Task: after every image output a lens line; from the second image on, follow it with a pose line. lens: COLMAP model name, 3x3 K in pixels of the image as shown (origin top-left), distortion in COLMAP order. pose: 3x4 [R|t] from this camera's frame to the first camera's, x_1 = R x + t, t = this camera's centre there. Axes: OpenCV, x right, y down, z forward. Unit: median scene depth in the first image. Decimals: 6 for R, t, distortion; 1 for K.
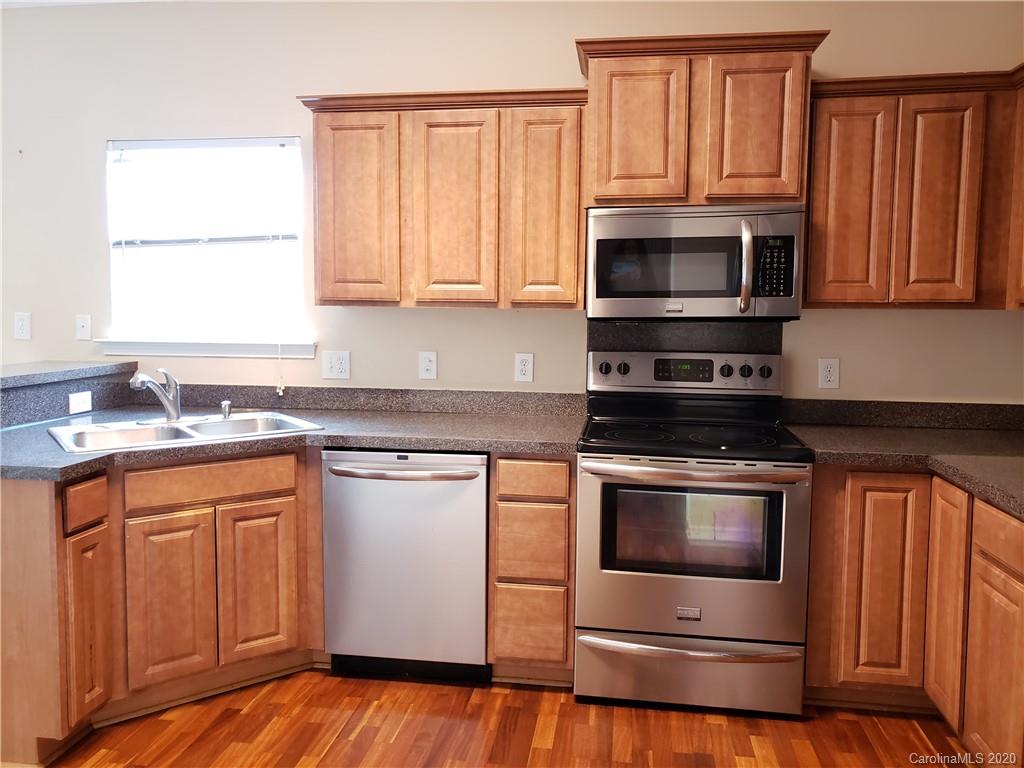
lens RADIAL K [[794.1, 0, 513.1], [0, 794.1, 377.1], [0, 0, 1]] dist [0.044422, -0.002441]
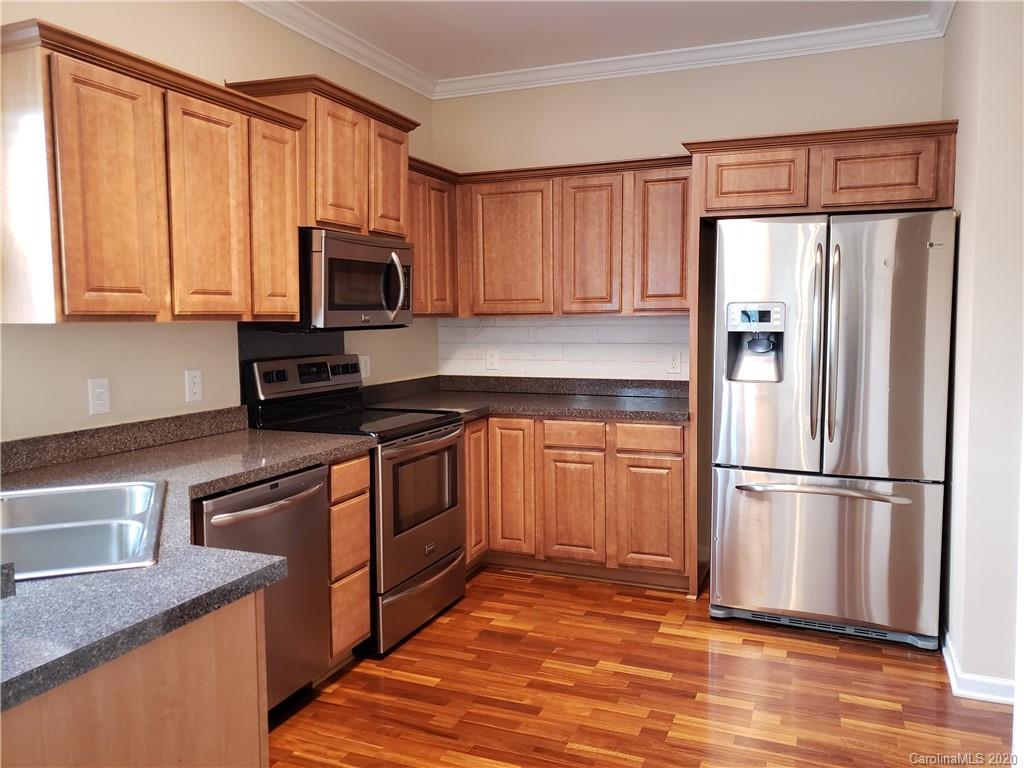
lens RADIAL K [[795.5, 0, 511.9], [0, 795.5, 369.7], [0, 0, 1]] dist [0.004060, 0.003734]
pose [[0.242723, -0.078954, 0.966877, -0.870156], [0.083895, 0.994657, 0.060161, -0.059217], [-0.966461, 0.066514, 0.248050, 0.457581]]
